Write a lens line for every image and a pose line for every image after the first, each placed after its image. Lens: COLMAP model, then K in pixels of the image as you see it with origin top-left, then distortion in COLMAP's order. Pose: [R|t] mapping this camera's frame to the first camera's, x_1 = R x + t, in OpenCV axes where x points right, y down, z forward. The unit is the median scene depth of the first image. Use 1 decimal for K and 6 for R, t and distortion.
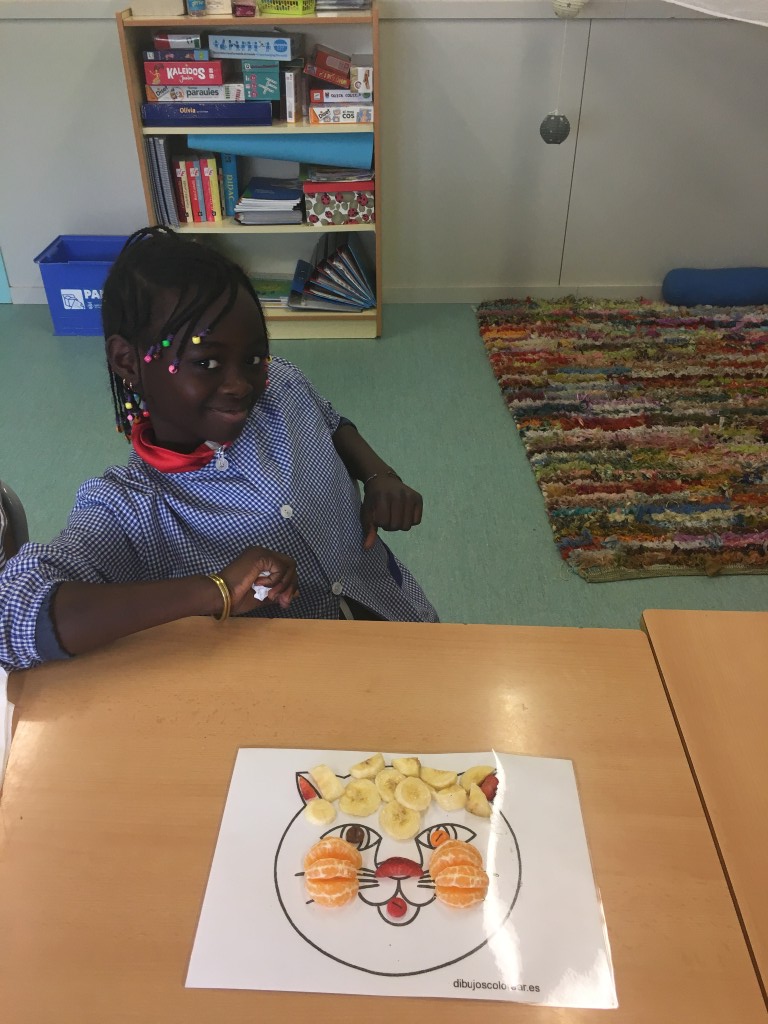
lens RADIAL K [[867.3, 0, 380.5], [0, 867.3, 509.9], [0, 0, 1]] dist [0.080752, -0.124582]
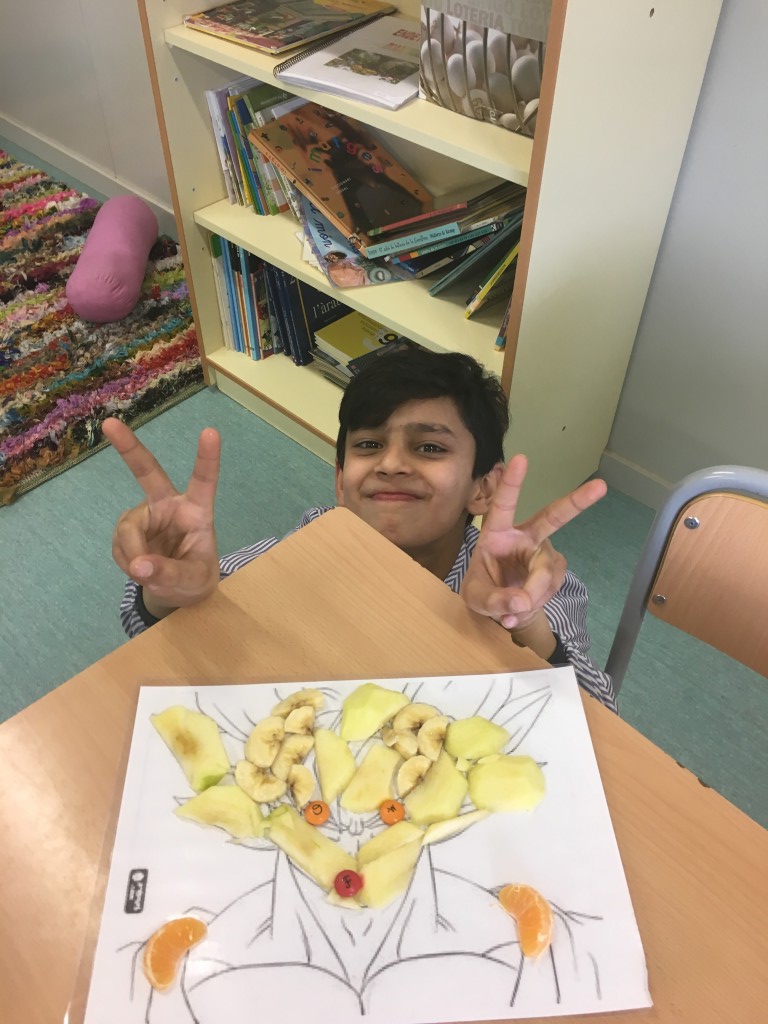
lens RADIAL K [[867.3, 0, 391.1], [0, 867.3, 505.6], [0, 0, 1]] dist [0.080752, -0.124582]
pose [[0.687945, -0.506835, 0.519471, 0.139152], [0.390783, 0.861824, 0.323339, -0.032889], [-0.611572, -0.019440, 0.790950, 0.101451]]
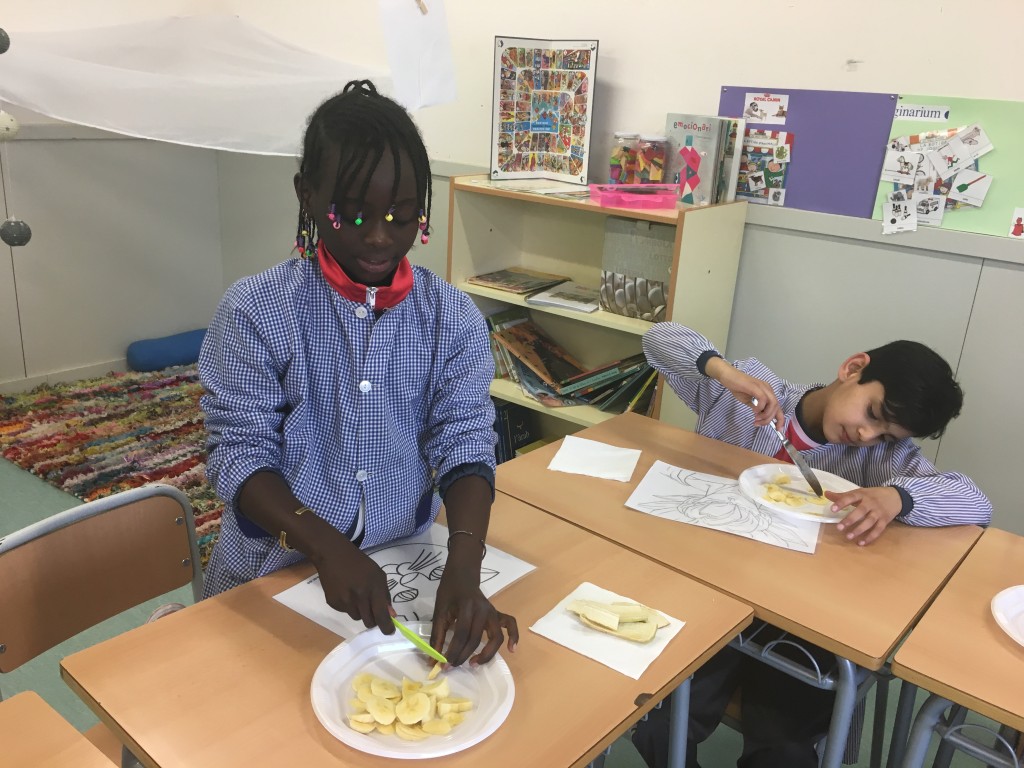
lens RADIAL K [[867.3, 0, 510.0], [0, 867.3, 379.6], [0, 0, 1]] dist [0.080752, -0.124582]
pose [[0.631619, -0.209518, 0.746432, -0.235928], [0.379211, 0.923249, -0.061733, 0.022119], [-0.676208, 0.322047, 0.662593, -0.053385]]
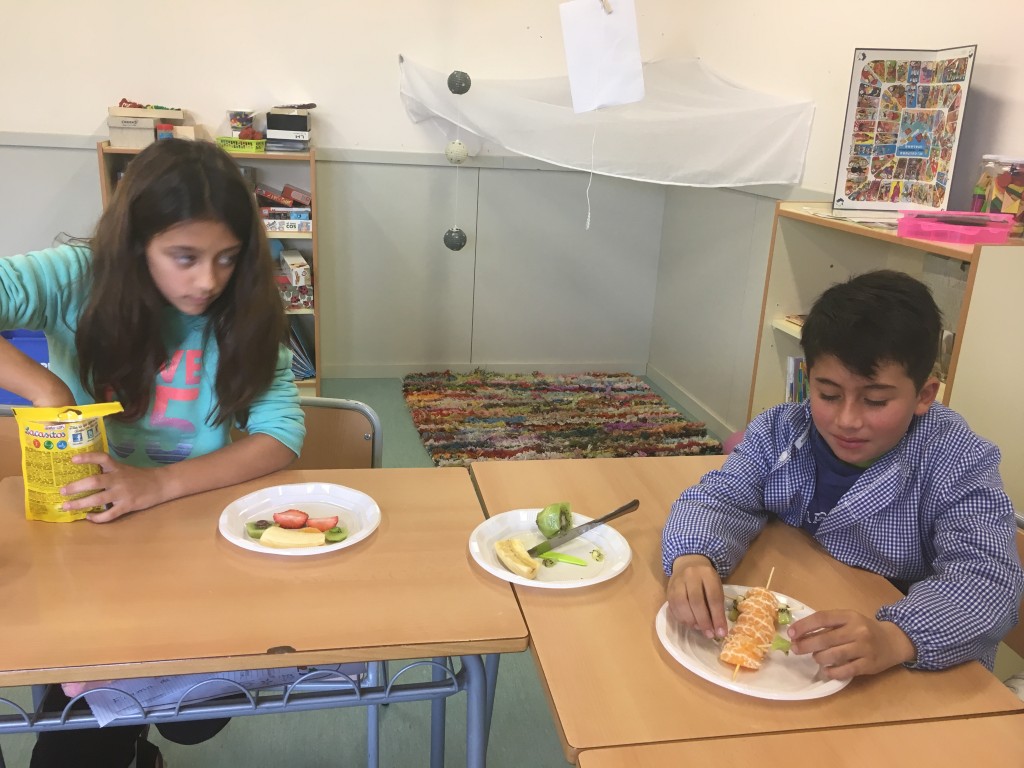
lens RADIAL K [[867.3, 0, 502.9], [0, 867.3, 380.8], [0, 0, 1]] dist [0.080752, -0.124582]
pose [[0.980785, -0.007036, 0.194966, 0.014932], [0.061914, 0.958915, -0.276855, 0.123261], [-0.185008, 0.283607, 0.940925, -0.164425]]
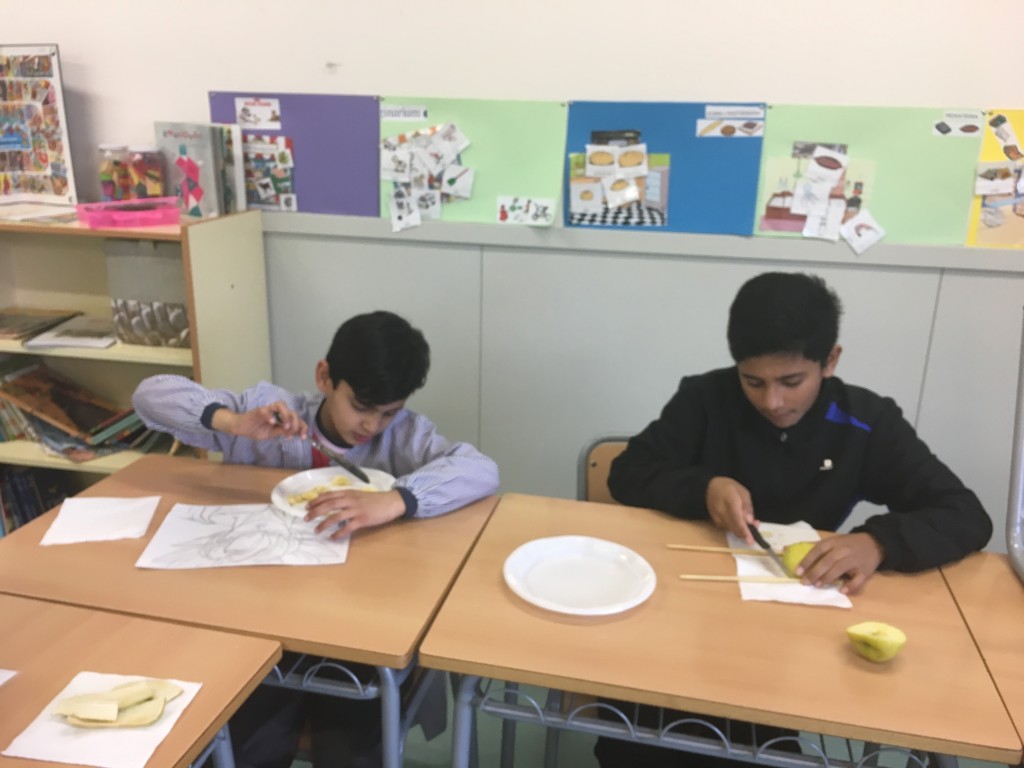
lens RADIAL K [[867.3, 0, 509.2], [0, 867.3, 386.2], [0, 0, 1]] dist [0.080752, -0.124582]
pose [[0.197753, -0.283792, 0.938273, -0.192747], [0.525088, 0.838935, 0.143076, 0.040734], [-0.827754, 0.464382, 0.314918, -0.076808]]
